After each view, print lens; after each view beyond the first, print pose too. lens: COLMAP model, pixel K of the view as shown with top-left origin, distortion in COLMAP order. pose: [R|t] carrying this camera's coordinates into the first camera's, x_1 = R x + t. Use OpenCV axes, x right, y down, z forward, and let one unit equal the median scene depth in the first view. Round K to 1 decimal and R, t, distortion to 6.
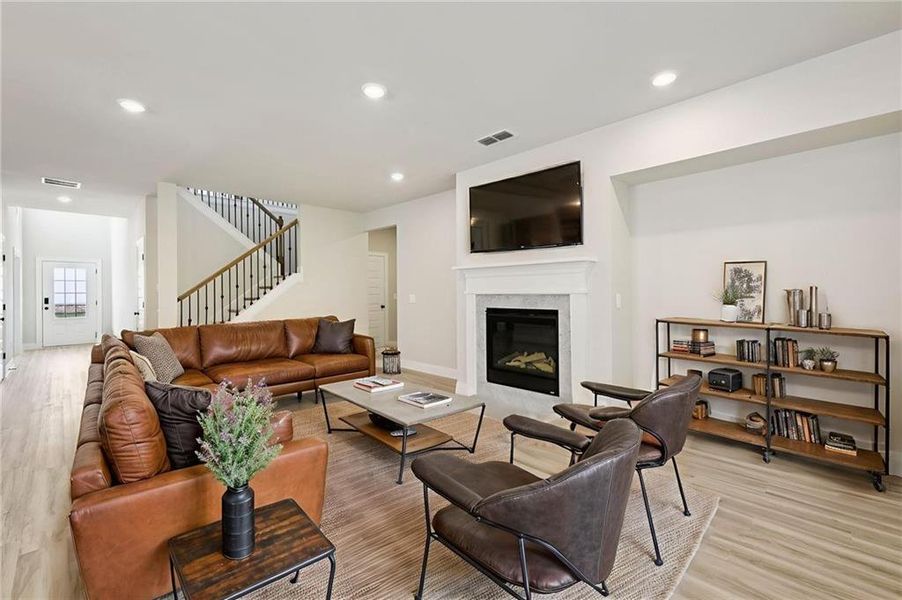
lens RADIAL K [[375.6, 0, 454.4], [0, 375.6, 292.9], [0, 0, 1]] dist [-0.009565, -0.001276]
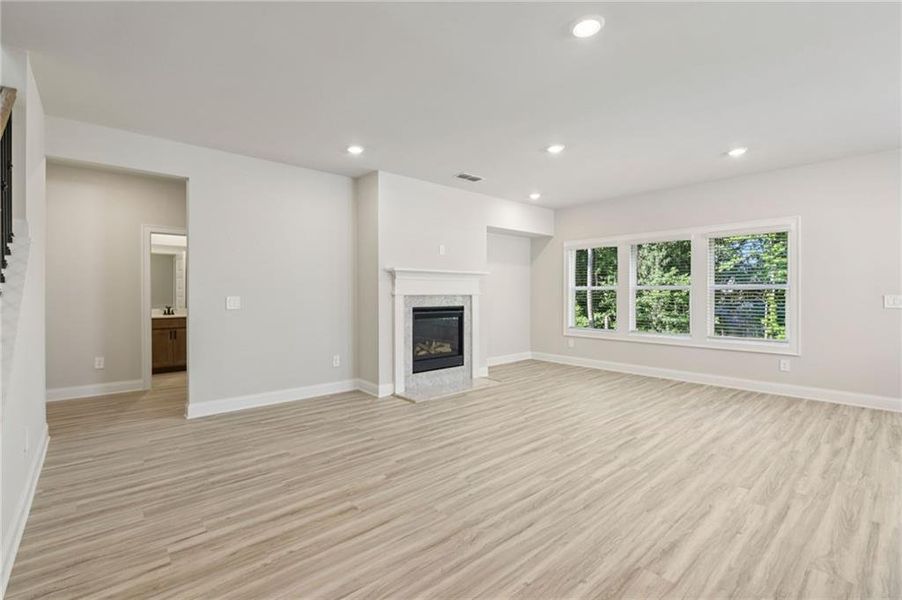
lens RADIAL K [[410.0, 0, 447.2], [0, 410.0, 296.4], [0, 0, 1]] dist [-0.003474, -0.000103]
pose [[0.058882, -0.002808, 0.998261, -1.143671], [0.000464, 0.999996, 0.002785, 0.003583], [-0.998265, 0.000300, 0.058883, 0.841659]]
